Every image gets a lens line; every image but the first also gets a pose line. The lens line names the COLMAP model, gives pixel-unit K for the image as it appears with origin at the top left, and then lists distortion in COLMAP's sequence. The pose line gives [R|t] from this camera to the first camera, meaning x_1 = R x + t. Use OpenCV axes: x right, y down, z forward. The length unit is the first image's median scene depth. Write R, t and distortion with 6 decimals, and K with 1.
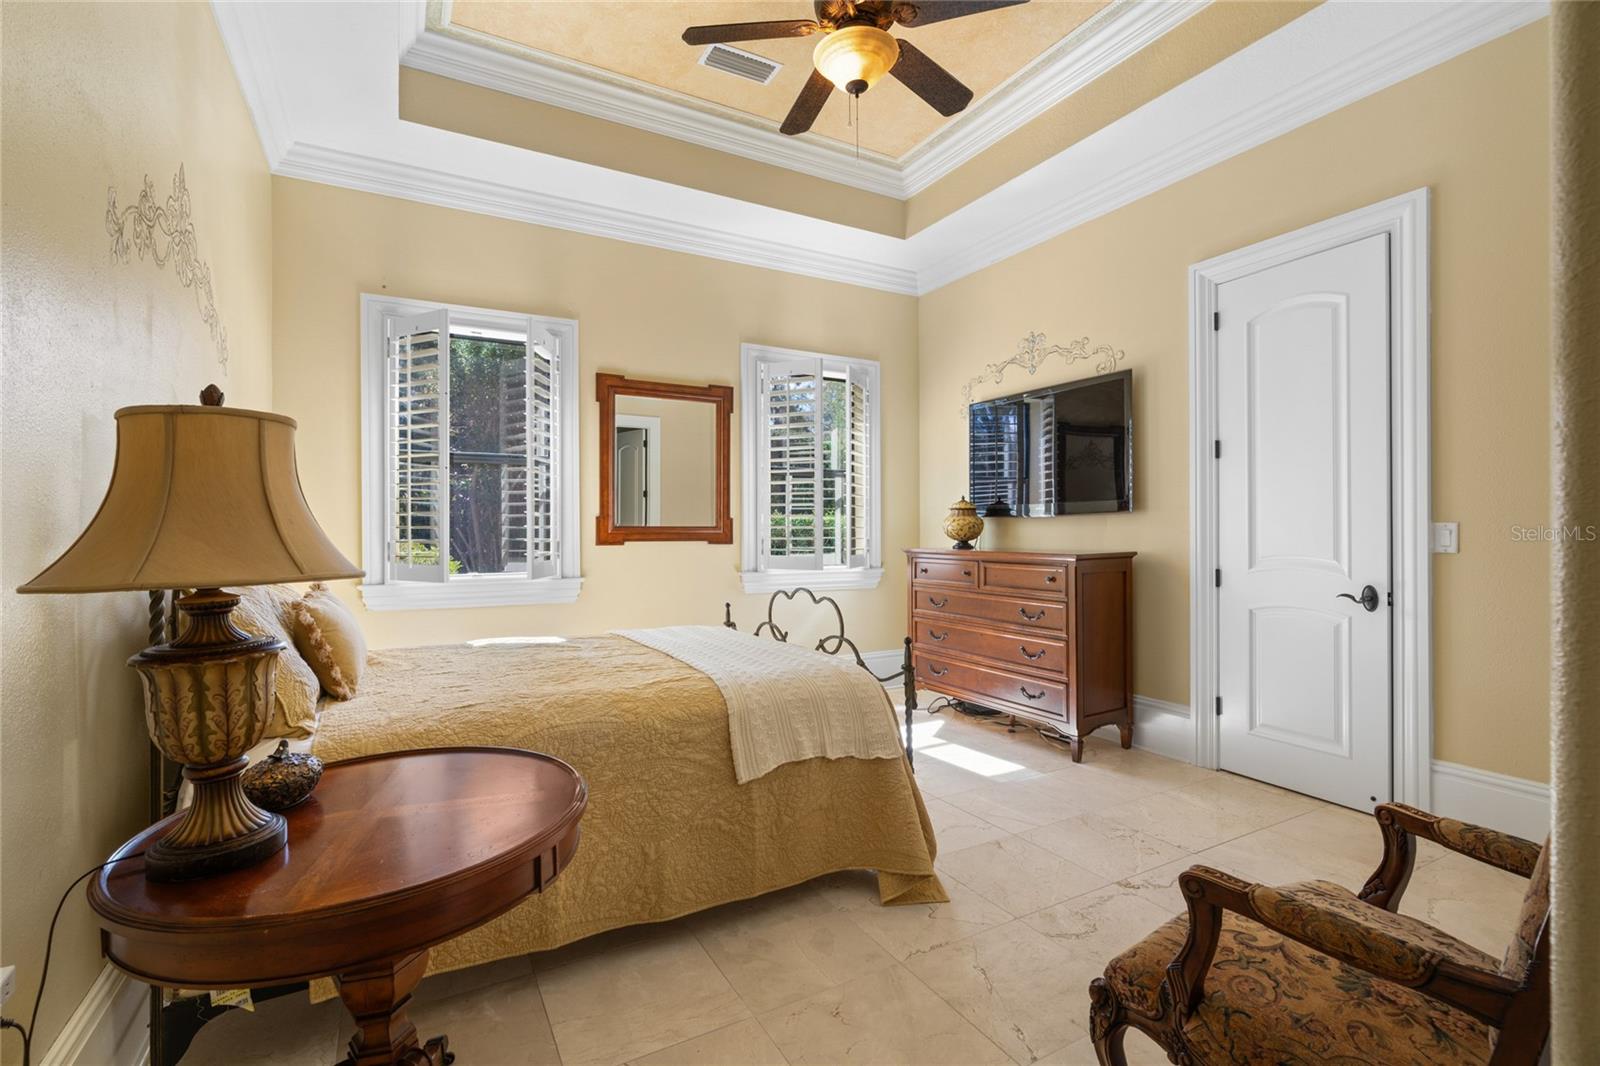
lens RADIAL K [[722.3, 0, 790.8], [0, 722.3, 528.6], [0, 0, 1]] dist [-0.013352, 0.001161]
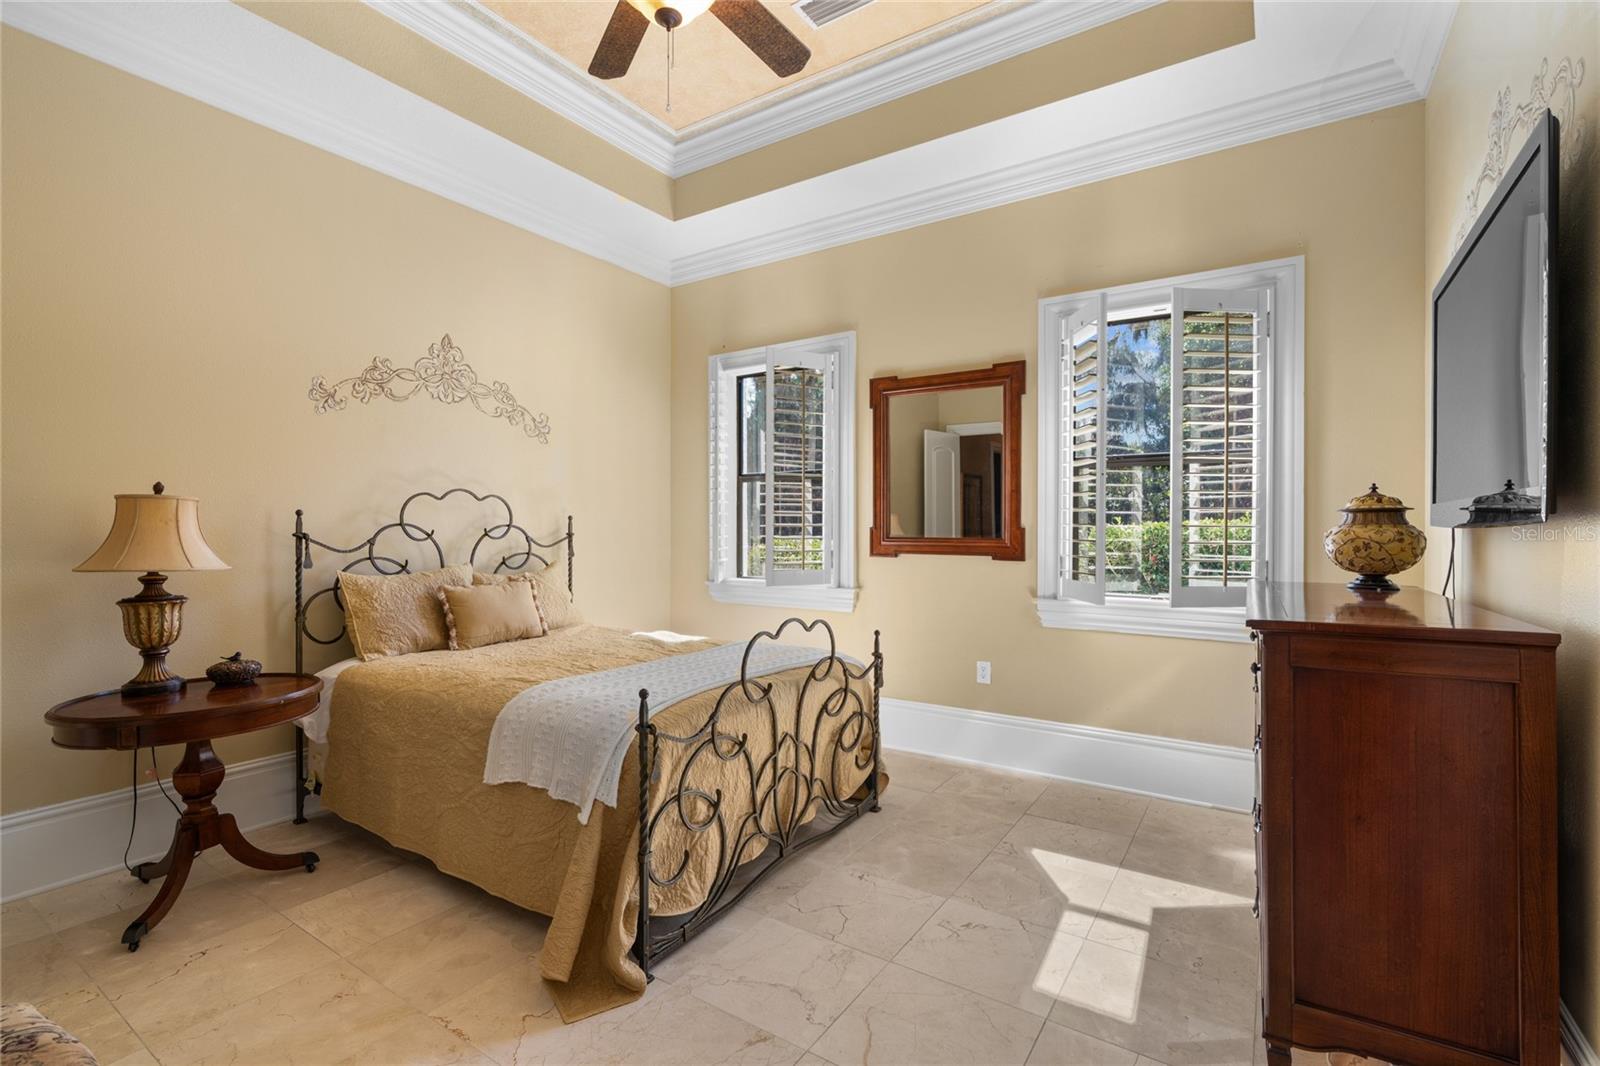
lens RADIAL K [[722.3, 0, 789.4], [0, 722.3, 532.9], [0, 0, 1]] dist [-0.013352, 0.001161]
pose [[0.454263, 0.008585, -0.890826, 0.560616], [-0.002117, 0.999961, 0.008558, -0.017121], [0.890865, -0.002001, 0.454264, 0.467924]]
